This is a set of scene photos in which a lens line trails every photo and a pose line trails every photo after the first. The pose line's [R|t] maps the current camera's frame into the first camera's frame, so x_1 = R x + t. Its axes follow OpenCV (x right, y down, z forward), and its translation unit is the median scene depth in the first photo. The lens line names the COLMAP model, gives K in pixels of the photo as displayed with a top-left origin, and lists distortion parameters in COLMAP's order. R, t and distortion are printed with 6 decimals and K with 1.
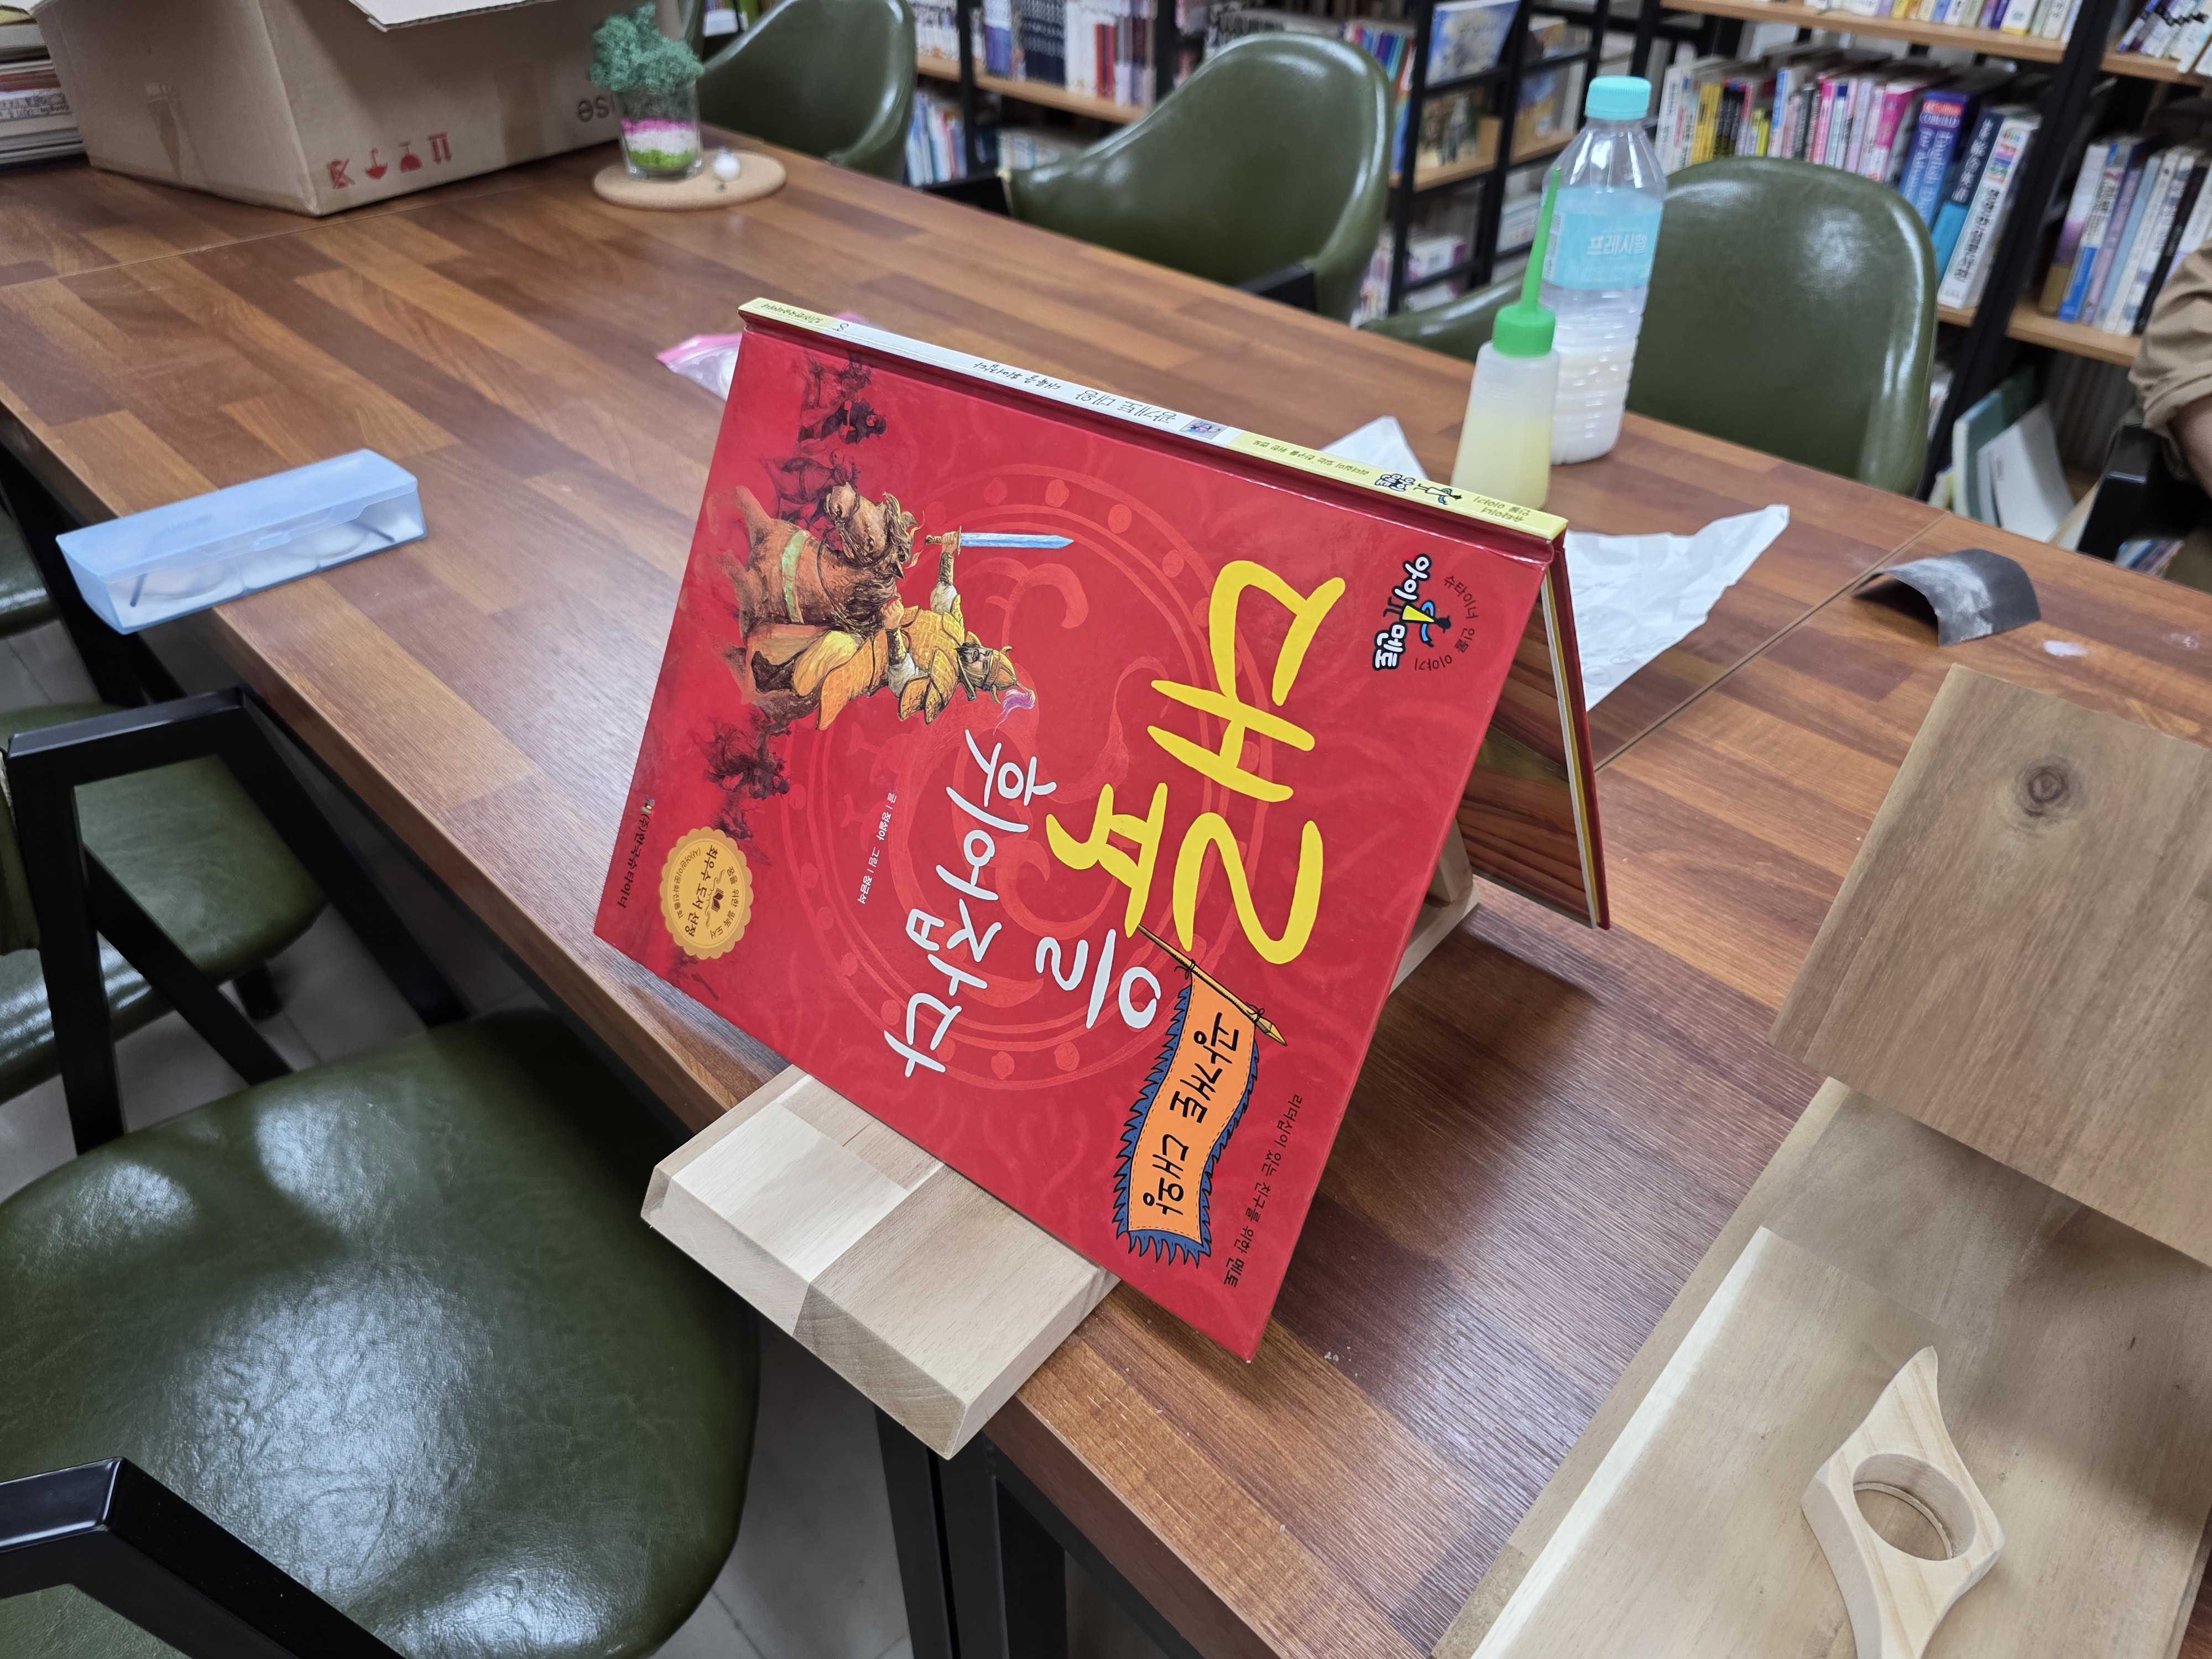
lens RADIAL K [[1486.0, 0, 1106.0], [0, 1486.0, 829.5], [0, 0, 1]] dist [0.048905, -0.046633]
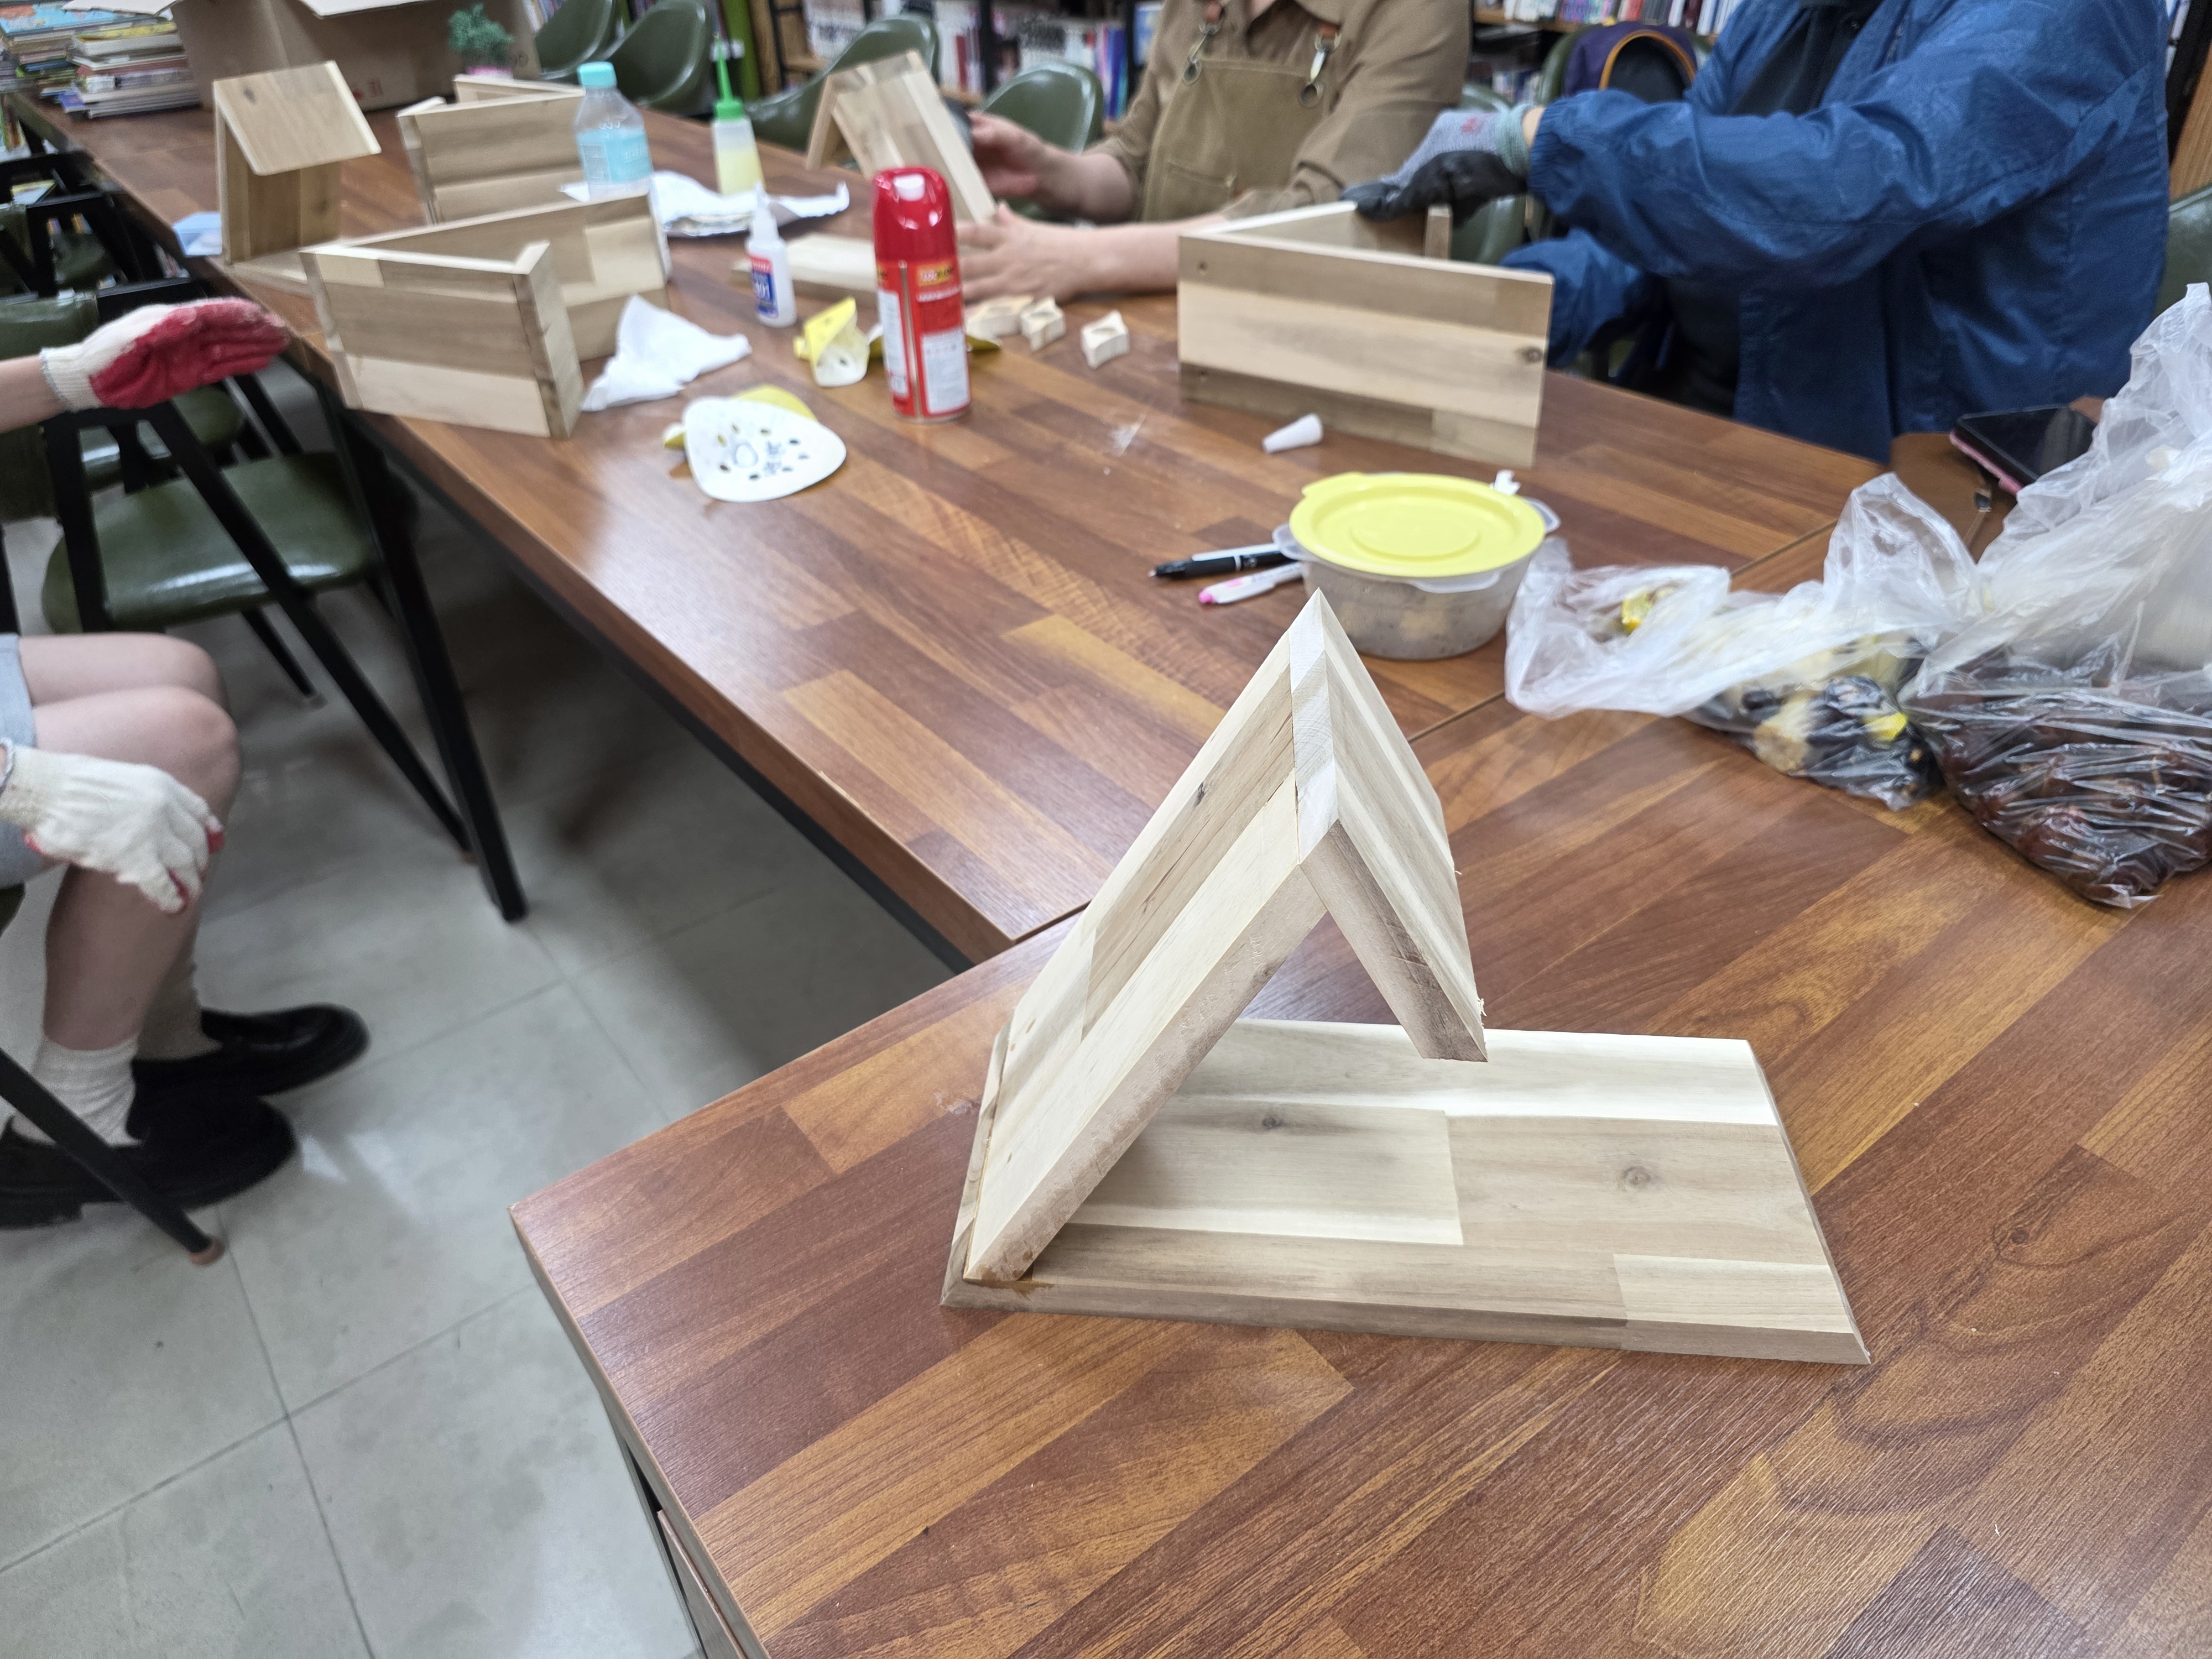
lens RADIAL K [[1507.5, 0, 1089.6], [0, 1507.5, 818.0], [0, 0, 1]] dist [0.024806, -0.015327]
pose [[0.992413, 0.027746, -0.119774, 1.131233], [-0.032278, 0.998828, -0.036067, 0.798956], [0.118633, 0.039660, 0.992146, -1.168963]]
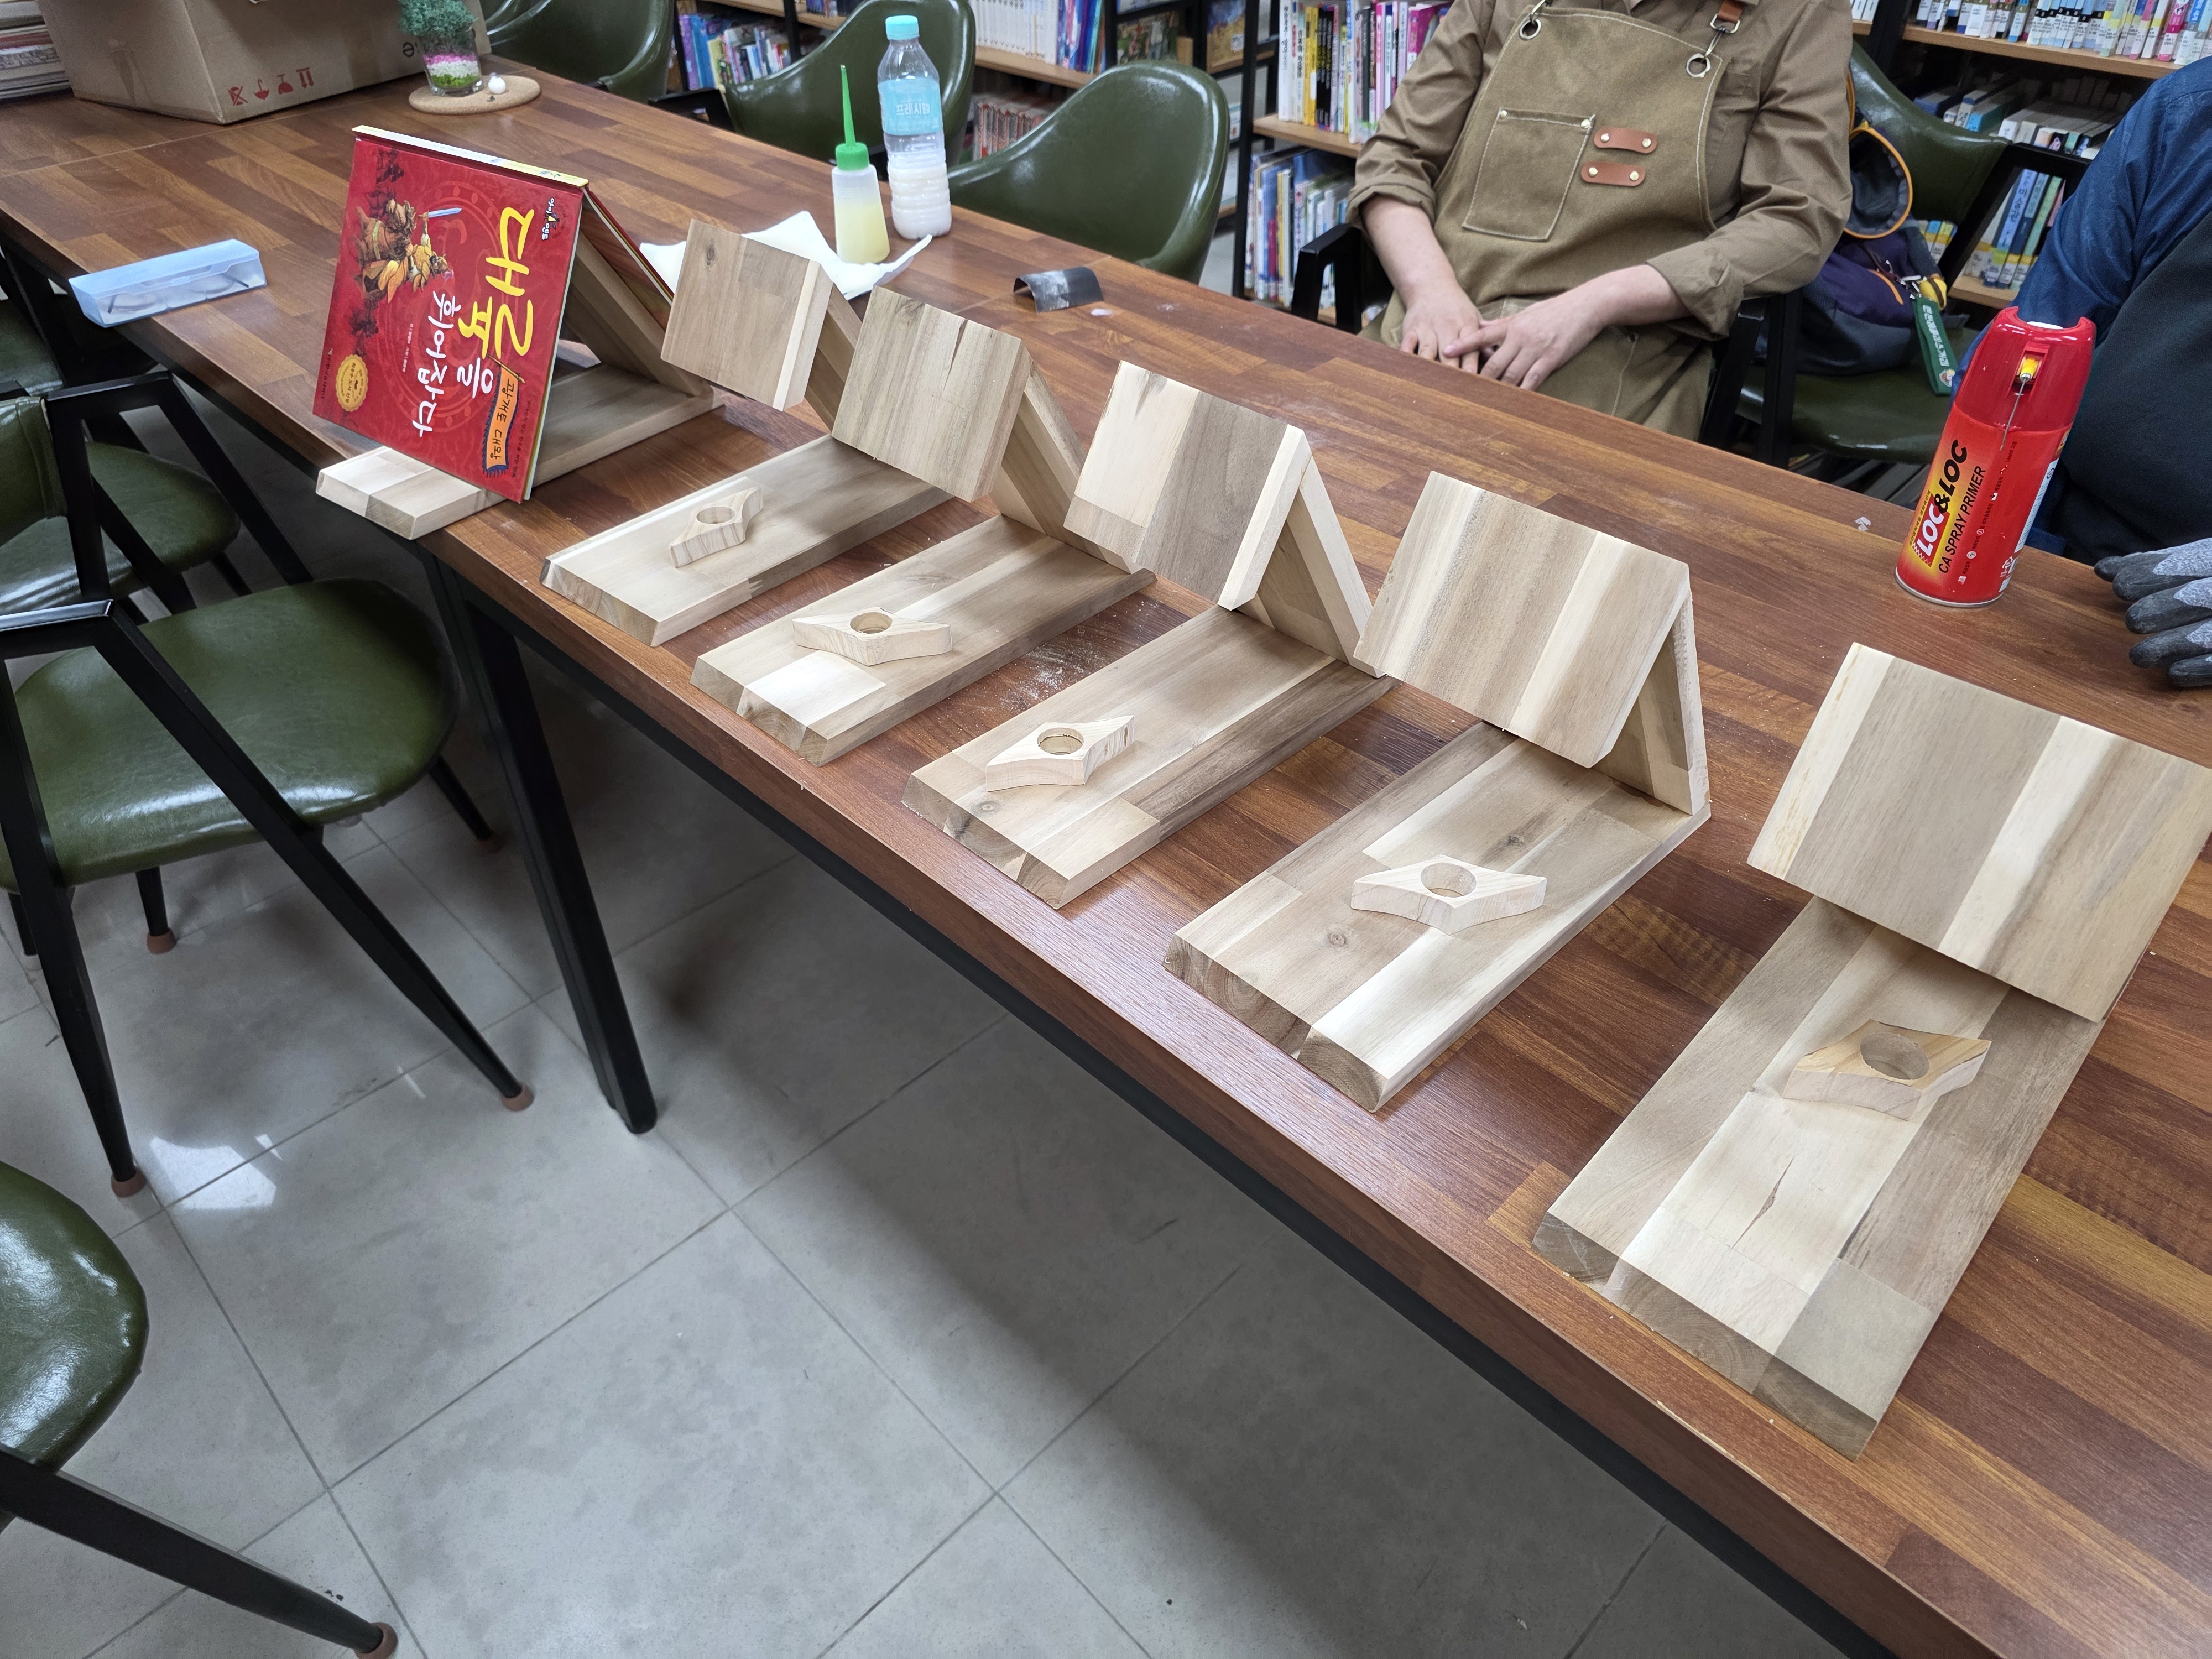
lens RADIAL K [[1507.5, 0, 1089.6], [0, 1507.5, 818.0], [0, 0, 1]] dist [0.024806, -0.015327]
pose [[0.999652, -0.021400, -0.015413, 0.605294], [0.021829, 0.999362, 0.028262, 0.453097], [0.014799, -0.028589, 0.999482, -0.919184]]
